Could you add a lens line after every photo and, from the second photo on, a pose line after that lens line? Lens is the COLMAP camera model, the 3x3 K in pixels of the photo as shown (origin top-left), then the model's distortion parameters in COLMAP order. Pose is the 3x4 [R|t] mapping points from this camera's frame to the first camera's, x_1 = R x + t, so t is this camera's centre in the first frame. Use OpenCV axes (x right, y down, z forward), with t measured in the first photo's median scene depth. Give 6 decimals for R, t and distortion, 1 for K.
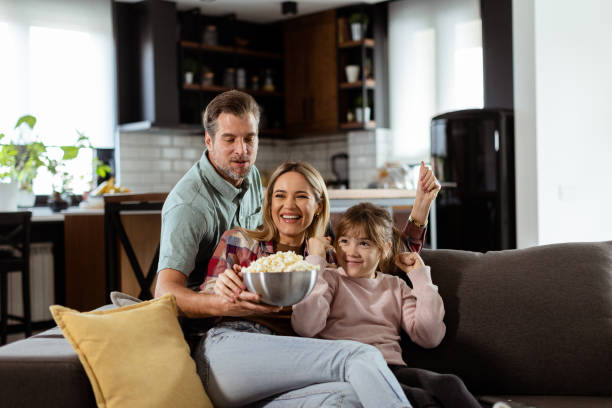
lens RADIAL K [[855.8, 0, 282.7], [0, 855.8, 199.2], [0, 0, 1]] dist [0.048318, 0.000000]
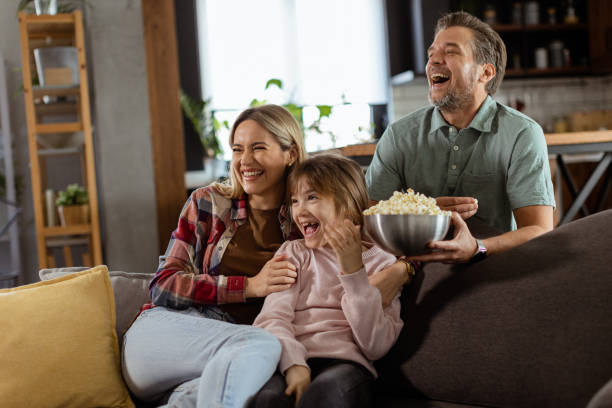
lens RADIAL K [[855.8, 0, 310.7], [0, 855.8, 208.4], [0, 0, 1]] dist [0.048318, 0.000000]
pose [[0.887264, -0.017445, -0.460931, 0.158855], [0.047059, 0.997494, 0.052833, 0.004153], [0.458854, -0.068568, 0.885862, 0.086320]]
